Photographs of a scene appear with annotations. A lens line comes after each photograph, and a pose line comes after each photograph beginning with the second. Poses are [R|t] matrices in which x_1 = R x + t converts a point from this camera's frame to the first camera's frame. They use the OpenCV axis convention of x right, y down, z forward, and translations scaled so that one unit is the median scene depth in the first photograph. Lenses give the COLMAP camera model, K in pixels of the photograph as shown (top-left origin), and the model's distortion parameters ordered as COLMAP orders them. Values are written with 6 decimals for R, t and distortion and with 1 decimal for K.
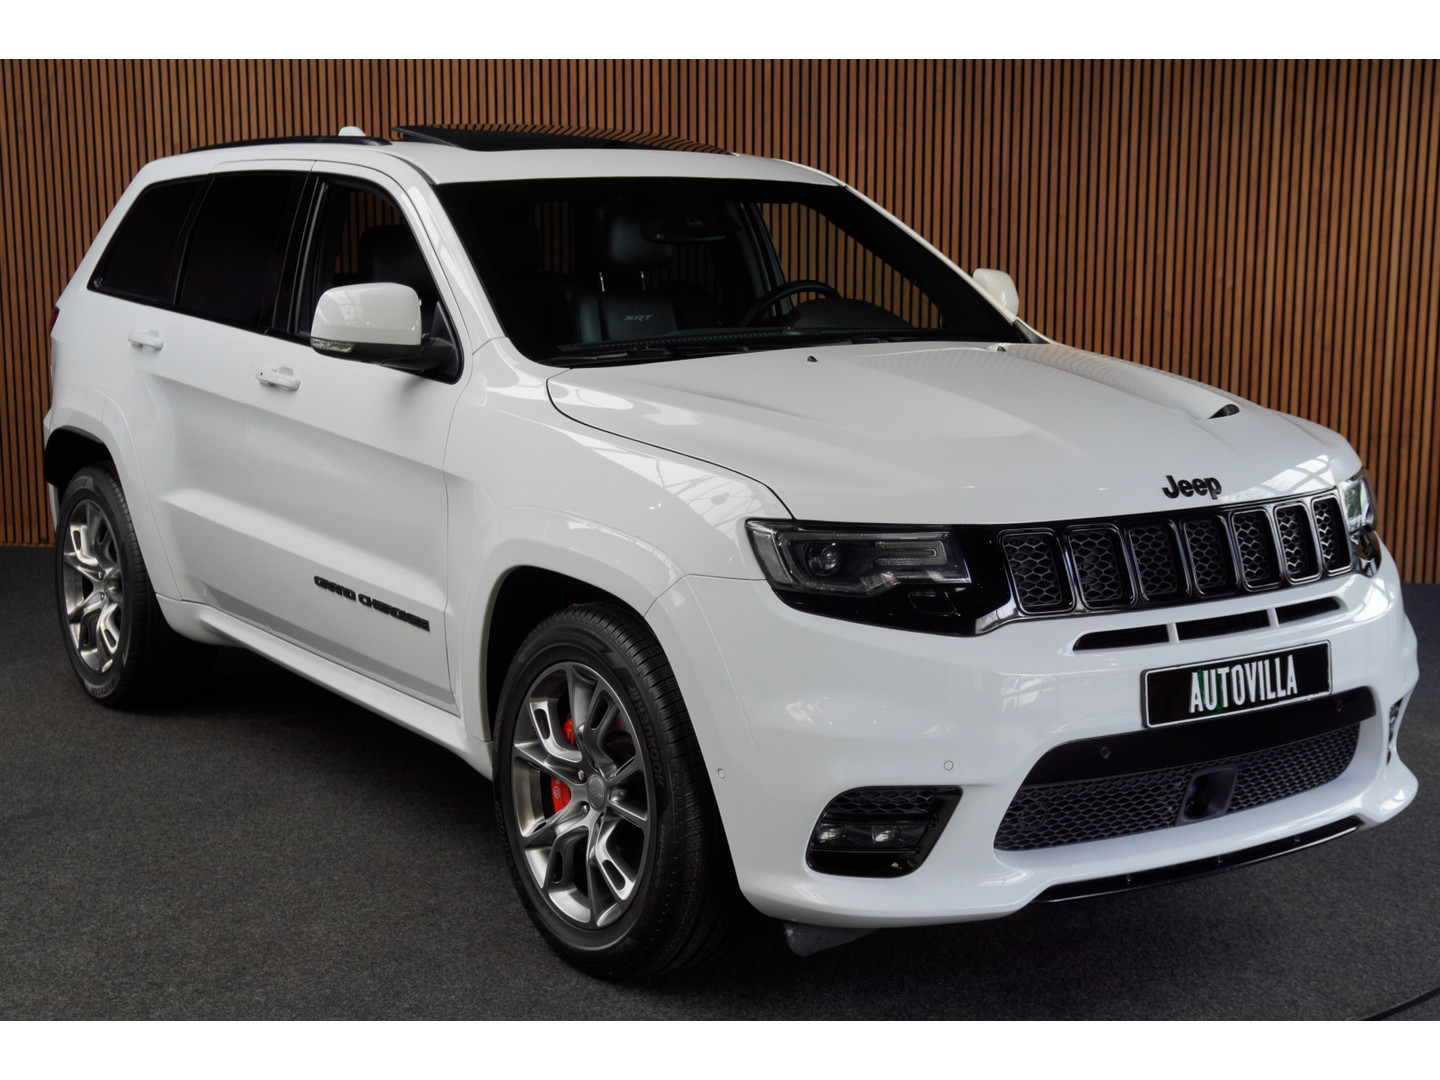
lens RADIAL K [[2162.0, 0, 720.0], [0, 2162.0, 540.0], [0, 0, 1]] dist [0.130214, 0.063303]
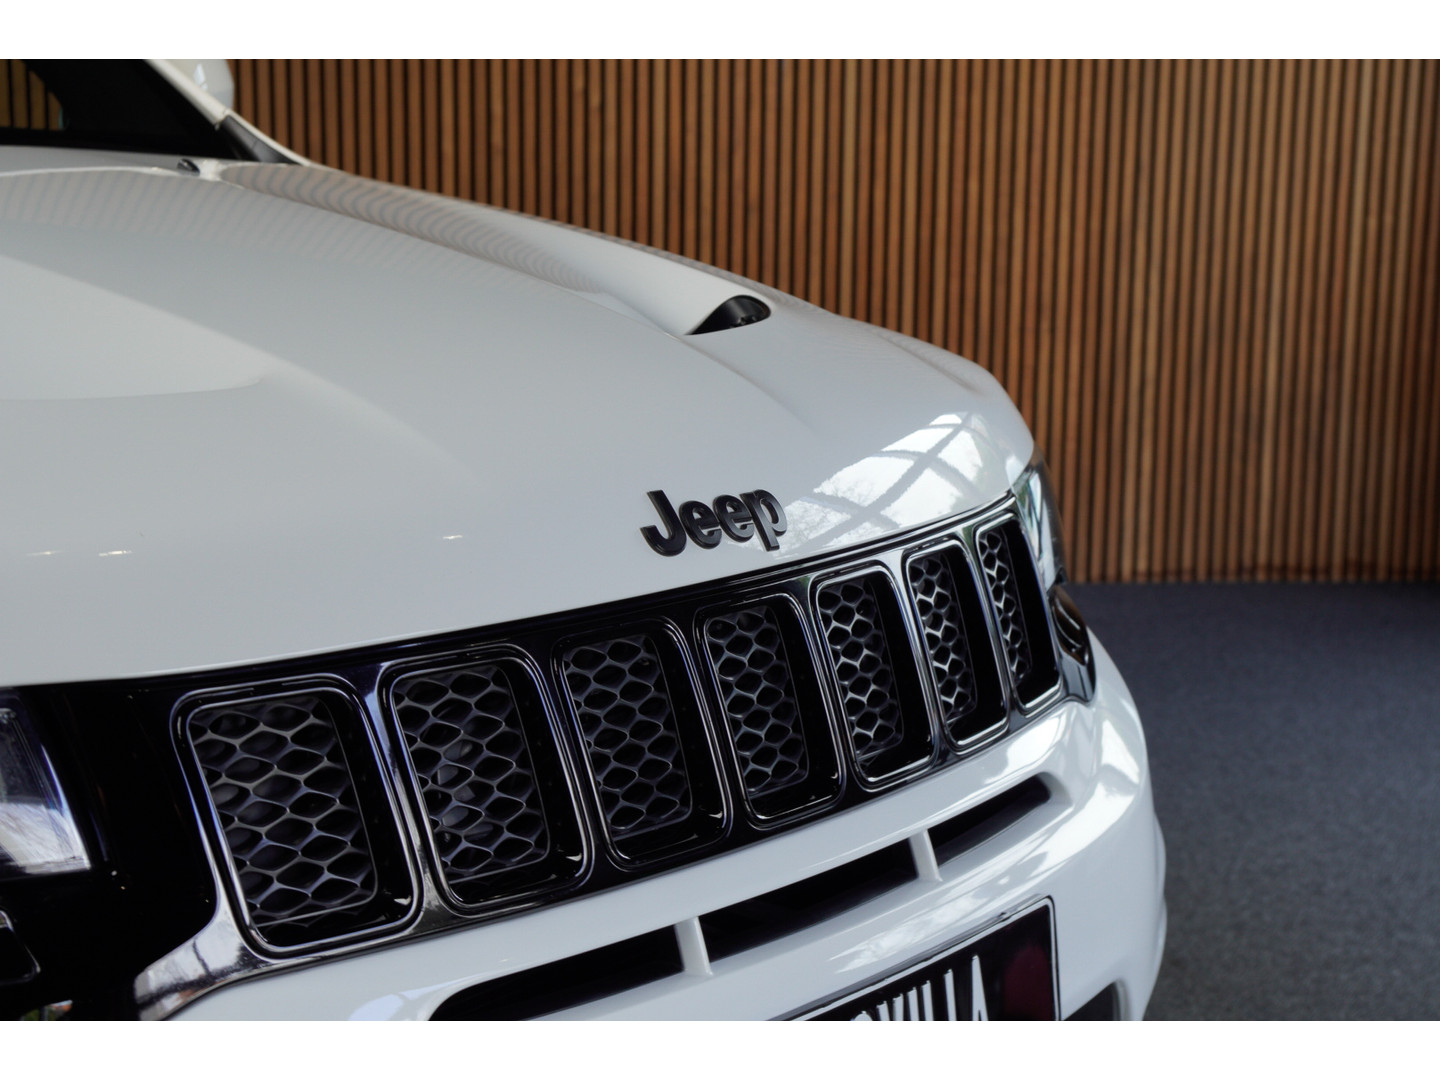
lens RADIAL K [[2769.5, 0, 720.0], [0, 2769.5, 540.0], [0, 0, 1]] dist [0.019324, -0.081230]
pose [[0.955491, -0.038850, 0.292452, 0.082635], [0.034536, 0.999205, 0.019904, -0.030226], [-0.292993, -0.008918, 0.956073, 0.559505]]
